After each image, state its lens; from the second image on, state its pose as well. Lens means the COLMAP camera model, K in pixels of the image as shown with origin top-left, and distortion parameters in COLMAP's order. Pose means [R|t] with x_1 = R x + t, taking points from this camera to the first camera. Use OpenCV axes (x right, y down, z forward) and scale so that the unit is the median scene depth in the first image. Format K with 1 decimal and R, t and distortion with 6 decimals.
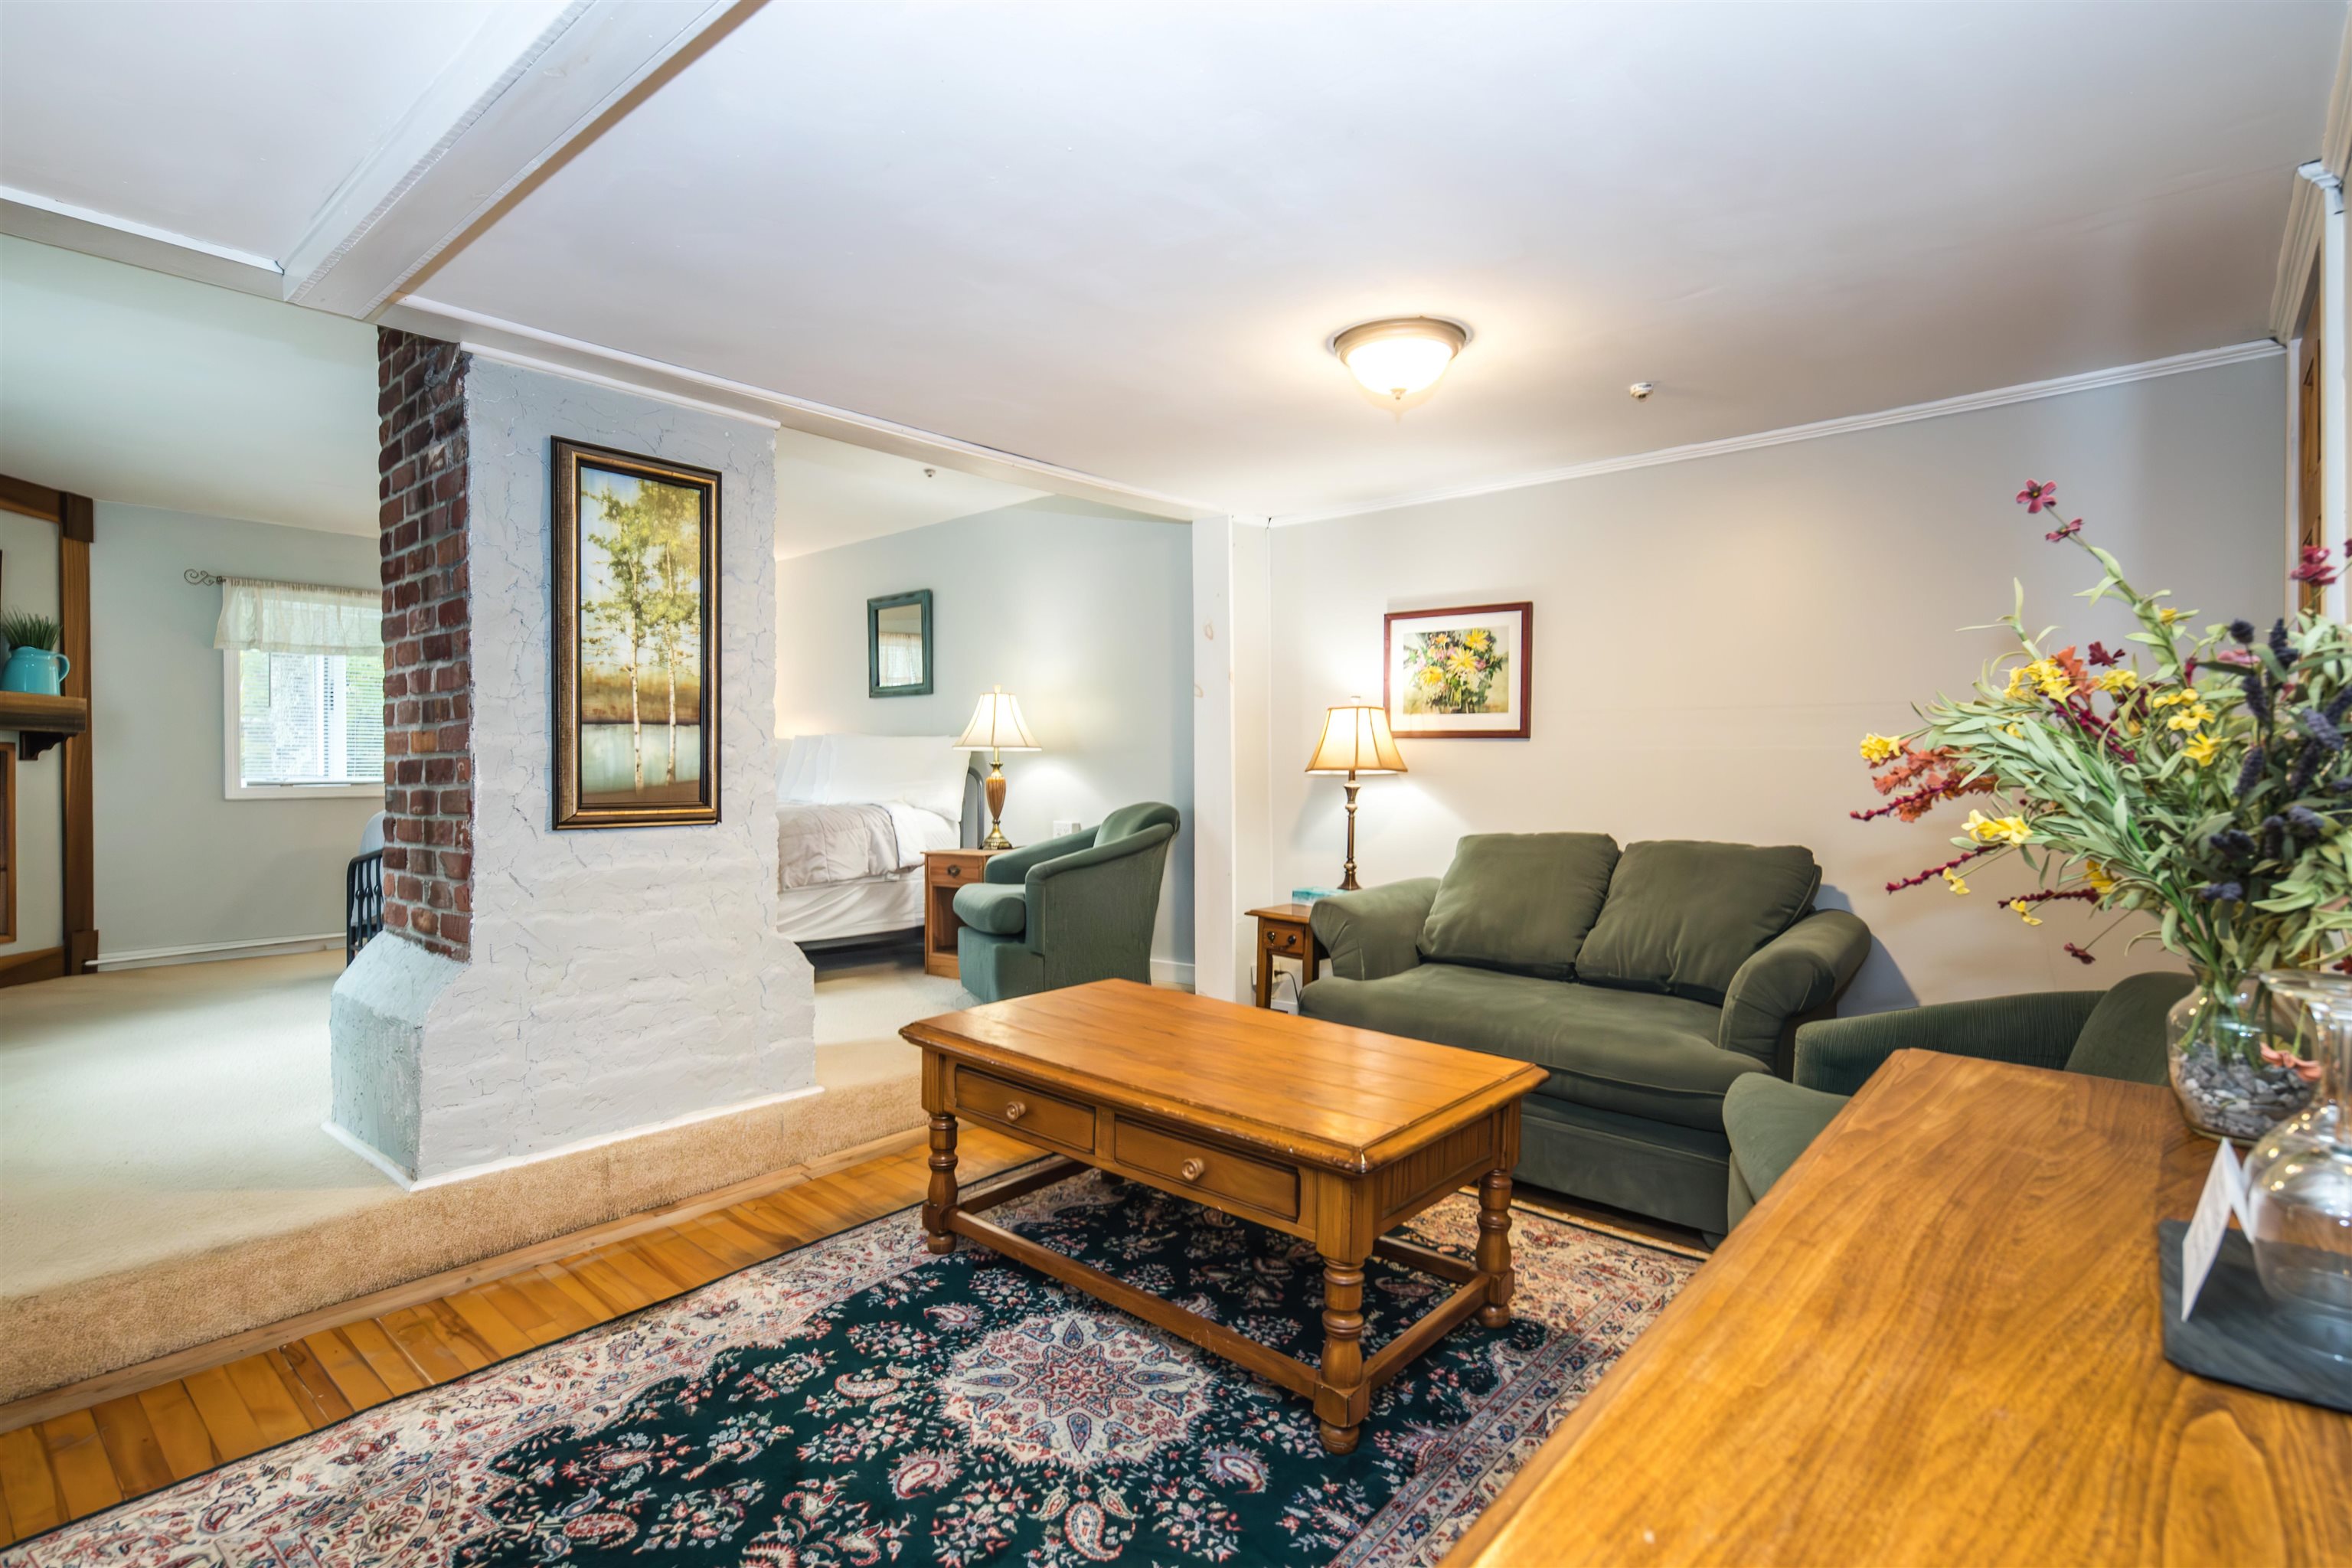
lens RADIAL K [[1136.6, 0, 1173.0], [0, 1136.6, 775.7], [0, 0, 1]] dist [0.002996, 0.000411]
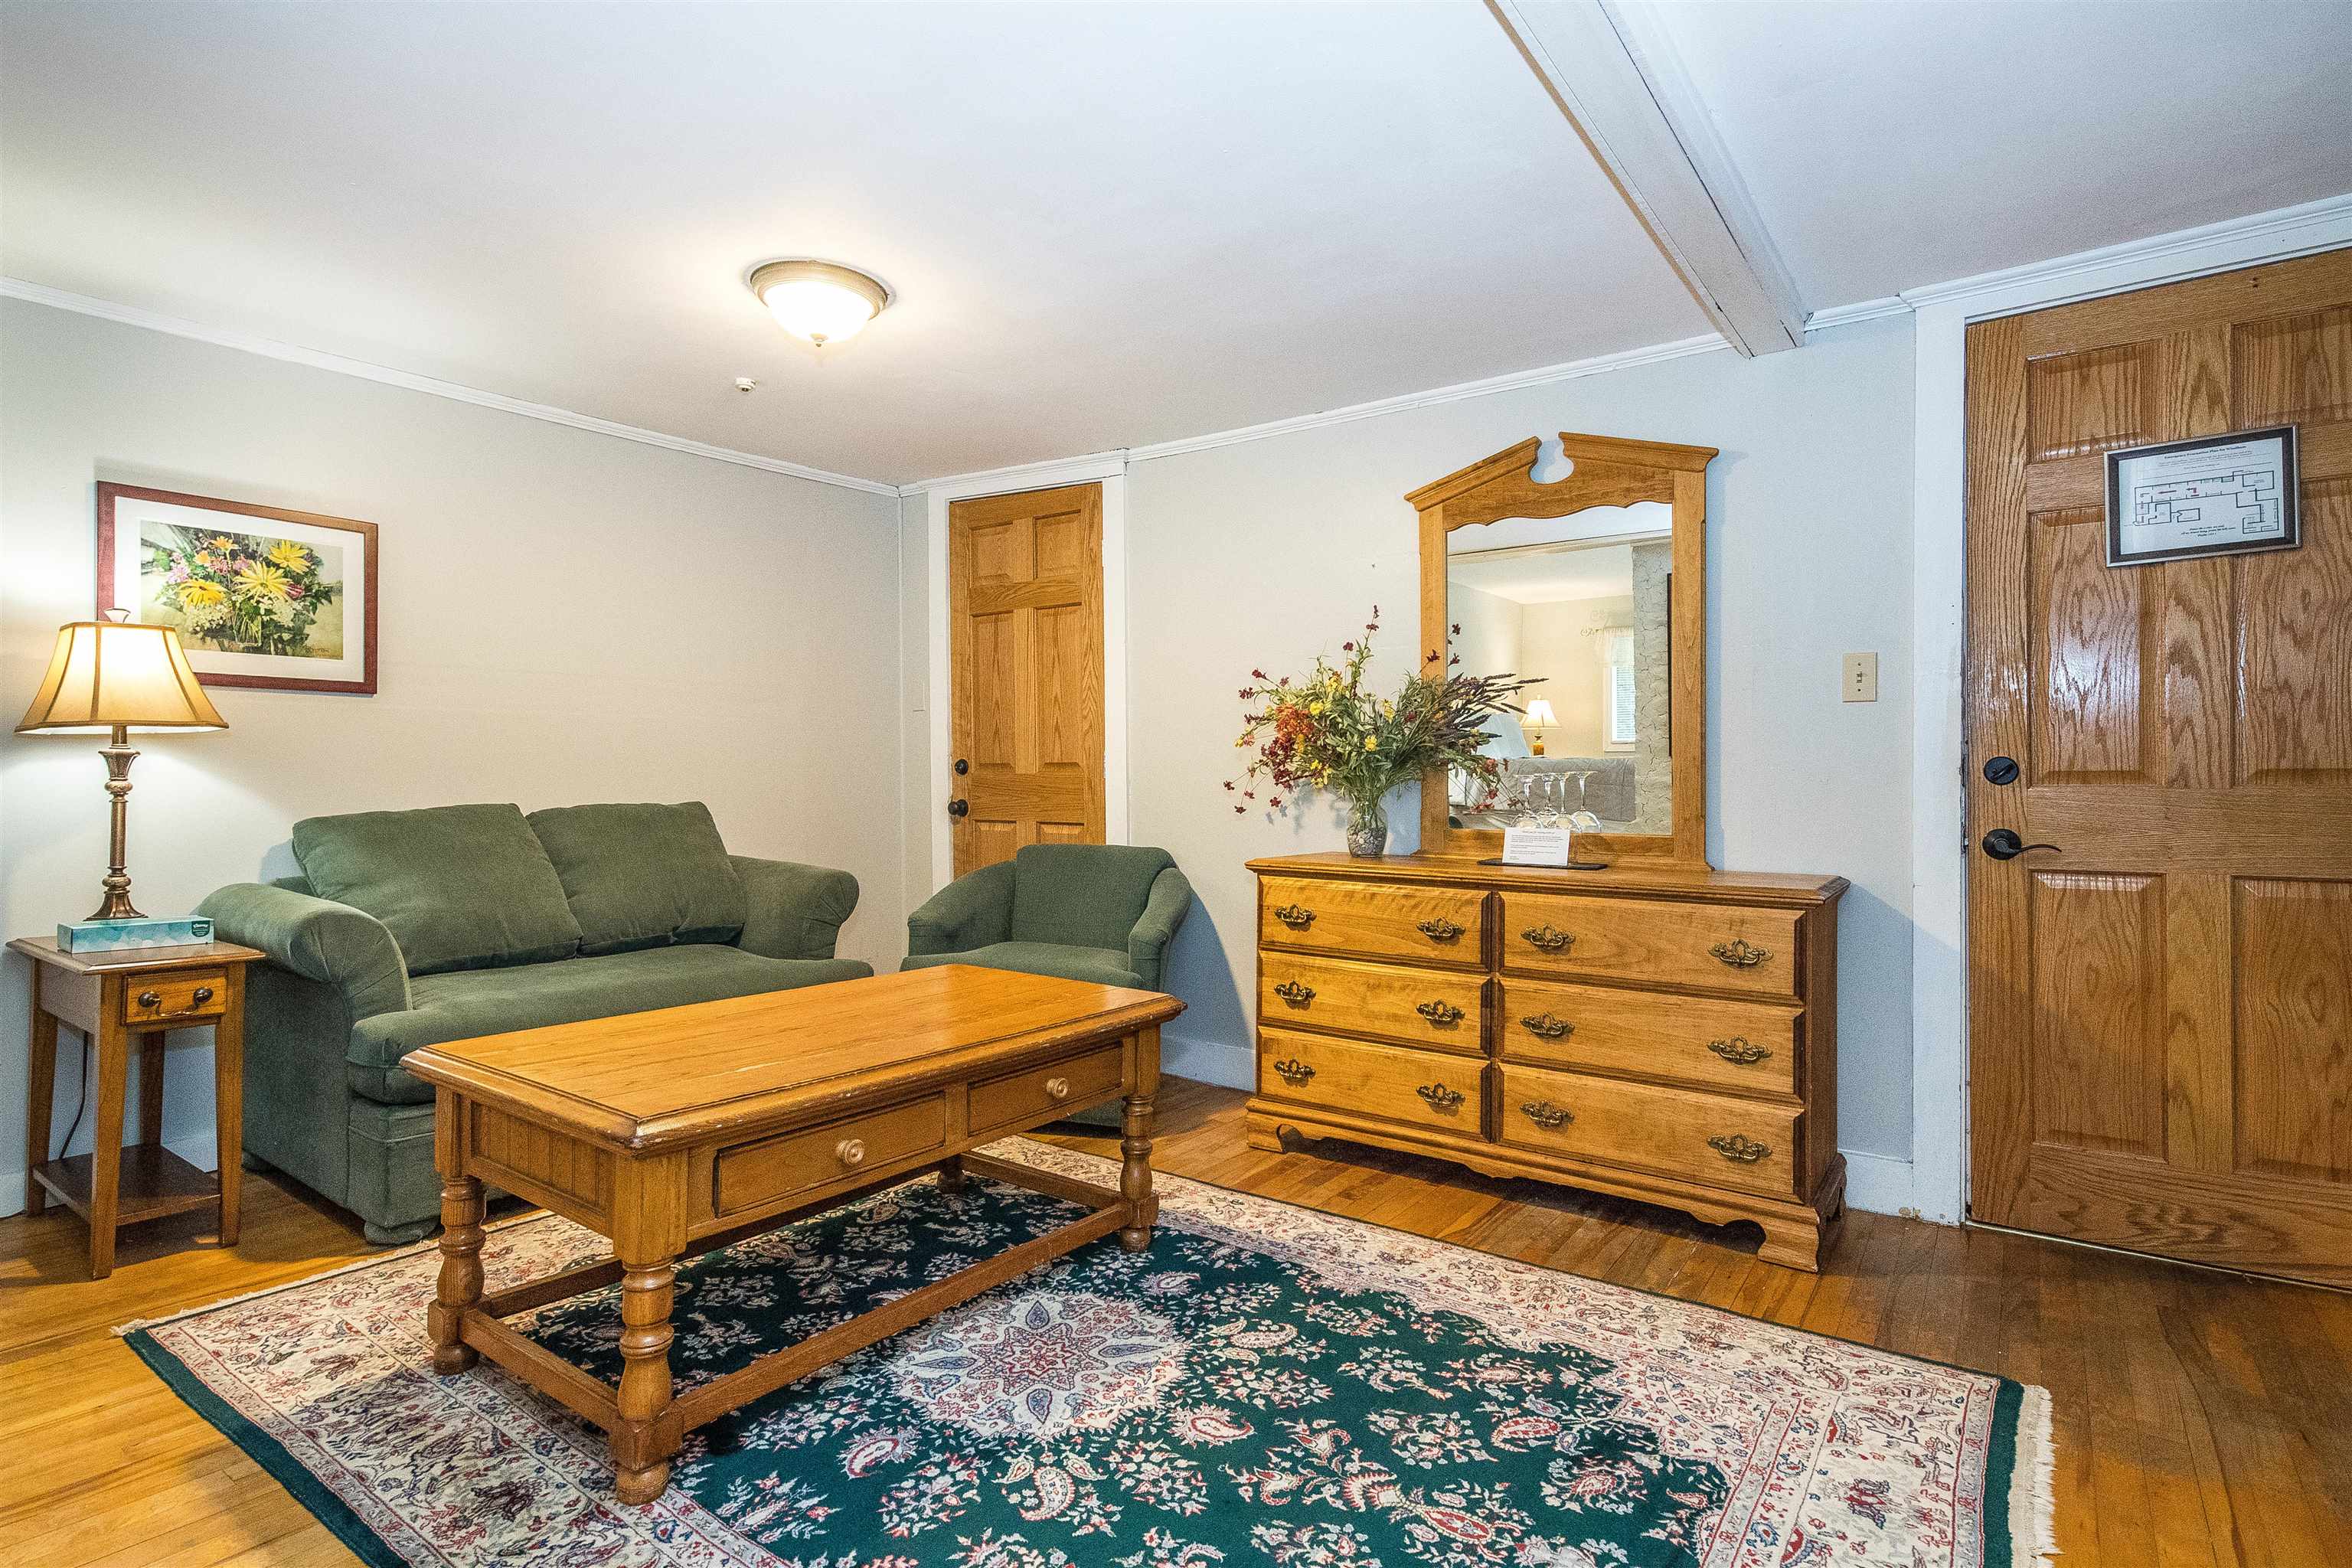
lens RADIAL K [[1136.6, 0, 1173.0], [0, 1136.6, 769.3], [0, 0, 1]] dist [0.002996, 0.000411]
pose [[-0.063510, -0.004687, 0.997970, -1.012021], [0.015584, 0.999862, 0.005688, 0.047851], [-0.997860, 0.015913, -0.063428, 0.937763]]
